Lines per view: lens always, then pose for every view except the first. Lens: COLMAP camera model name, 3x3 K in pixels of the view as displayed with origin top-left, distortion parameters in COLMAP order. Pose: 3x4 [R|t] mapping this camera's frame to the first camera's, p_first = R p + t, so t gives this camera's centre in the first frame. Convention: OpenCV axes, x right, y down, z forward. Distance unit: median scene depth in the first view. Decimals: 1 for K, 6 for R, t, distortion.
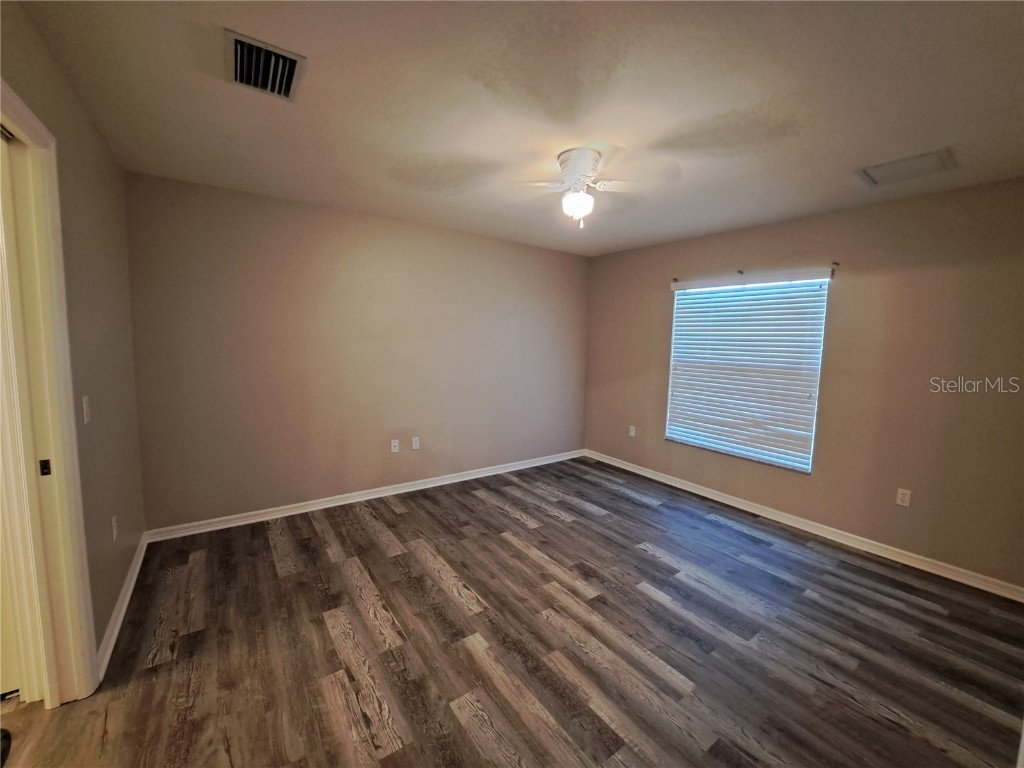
lens RADIAL K [[407.6, 0, 514.4], [0, 407.6, 385.6], [0, 0, 1]] dist [-0.020365, 0.000949]
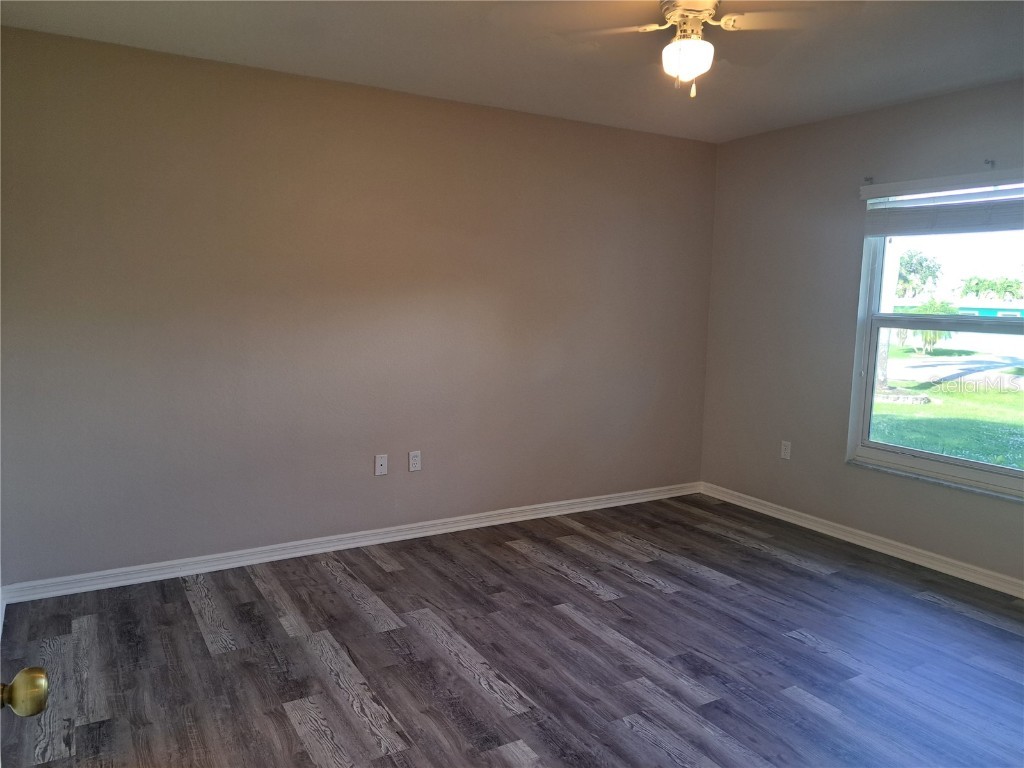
lens RADIAL K [[735.2, 0, 512.4], [0, 735.2, 381.7], [0, 0, 1]] dist [0.054144, -0.048996]
pose [[0.996259, 0.003767, -0.086331, -0.003386], [-0.003601, 0.999991, 0.002077, 0.030550], [0.086338, -0.001759, 0.996264, -0.123122]]
